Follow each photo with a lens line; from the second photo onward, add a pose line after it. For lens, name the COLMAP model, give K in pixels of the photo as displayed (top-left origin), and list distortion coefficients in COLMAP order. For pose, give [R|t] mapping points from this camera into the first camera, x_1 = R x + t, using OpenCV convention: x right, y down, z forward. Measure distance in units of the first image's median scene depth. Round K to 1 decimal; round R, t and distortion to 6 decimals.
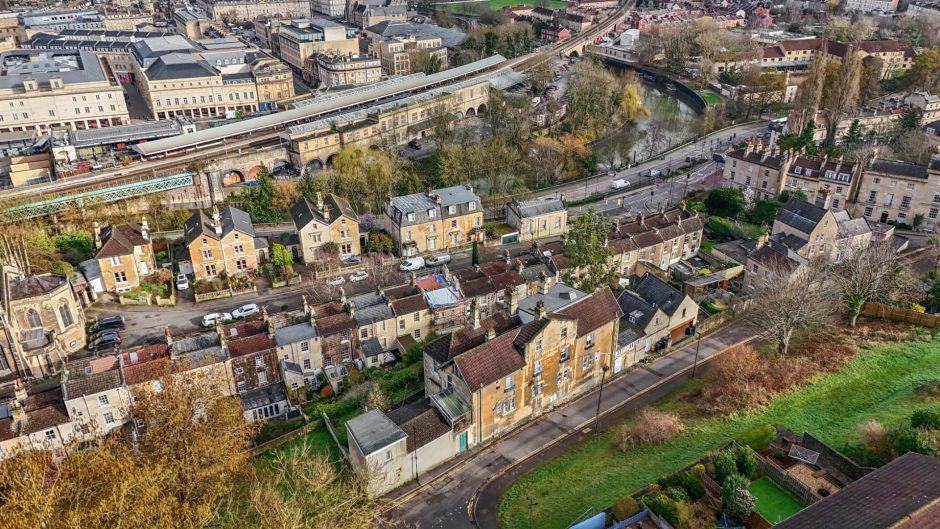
lens RADIAL K [[684.9, 0, 470.0], [0, 684.9, 264.5], [0, 0, 1]] dist [0.085472, -0.087653]
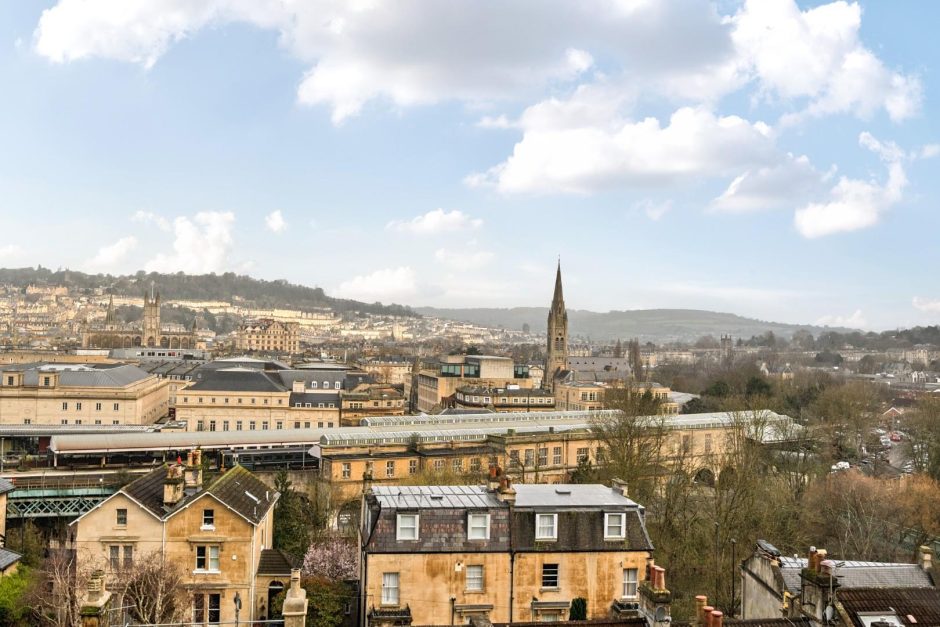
lens RADIAL K [[936.6, 0, 463.7], [0, 936.6, 313.1], [0, 0, 1]] dist [0.002488, -0.005330]
pose [[0.954946, 0.023733, -0.295829, 0.033666], [-0.162859, 0.875212, -0.455501, 0.019604], [0.248102, 0.483158, 0.839645, 0.310398]]
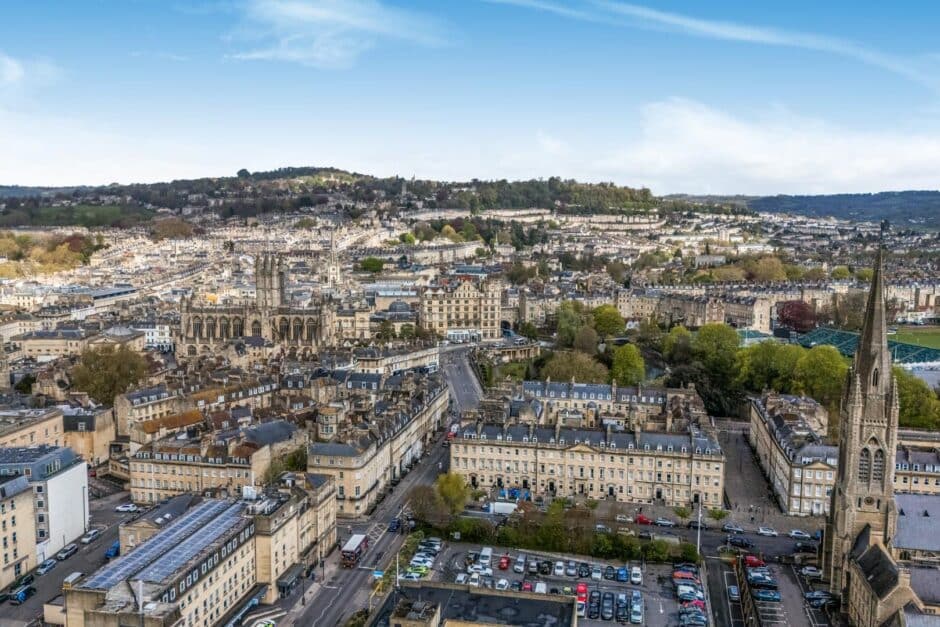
lens RADIAL K [[813.1, 0, 470.0], [0, 813.1, 313.5], [0, 0, 1]] dist [0.091369, -0.100567]
pose [[0.761345, 0.089429, -0.642150, -0.152469], [-0.305677, 0.922964, -0.233880, -0.600067], [0.571765, 0.374354, 0.730030, 1.177640]]
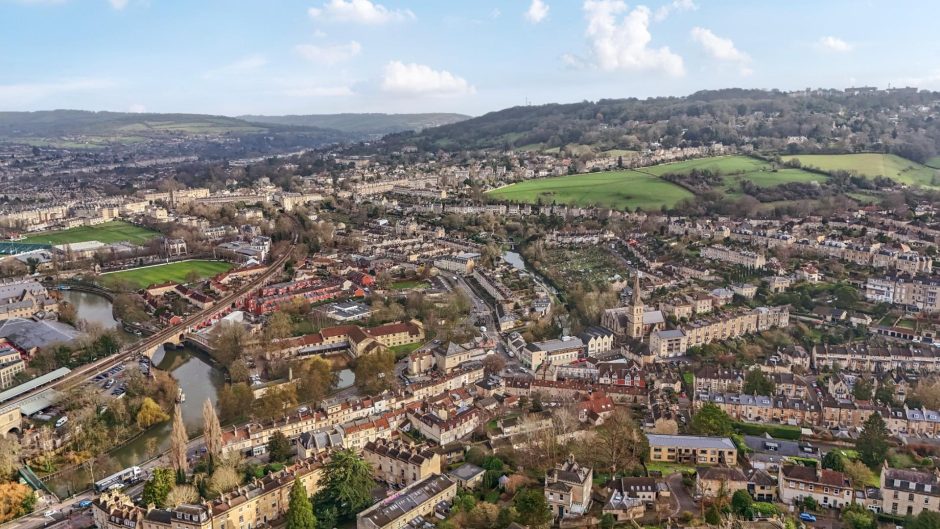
lens RADIAL K [[684.9, 0, 470.0], [0, 684.9, 264.5], [0, 0, 1]] dist [0.085472, -0.087653]
pose [[0.959579, -0.062596, 0.274392, 0.472147], [0.132043, 0.961120, -0.242513, -0.111469], [-0.248543, 0.268941, 0.930536, -0.400010]]
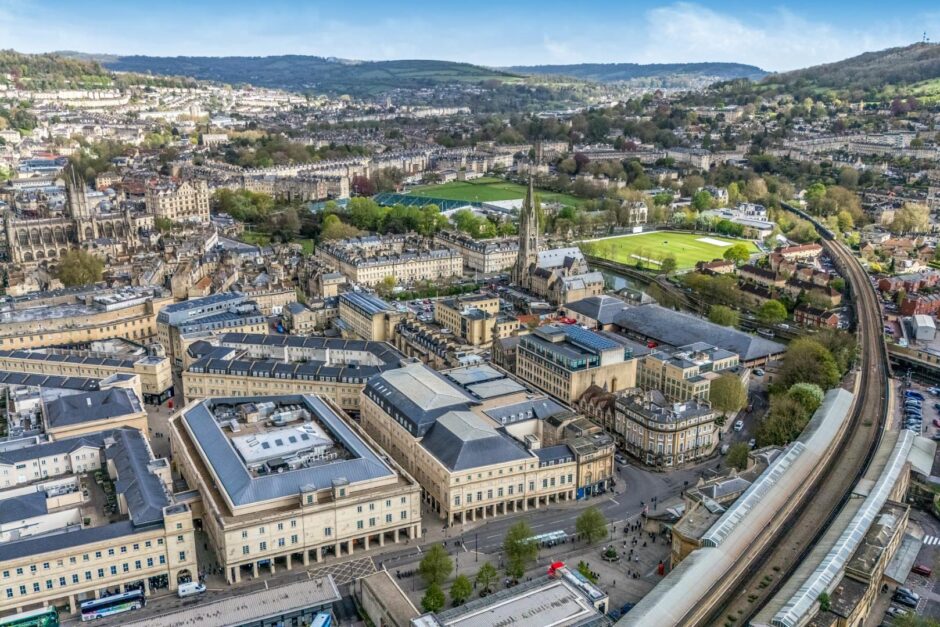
lens RADIAL K [[813.1, 0, 470.0], [0, 813.1, 313.5], [0, 0, 1]] dist [0.091369, -0.100567]
pose [[0.999890, 0.008917, 0.011866, -0.443600], [-0.006559, 0.982578, -0.185732, -0.263203], [-0.013315, 0.185634, 0.982529, 0.154424]]
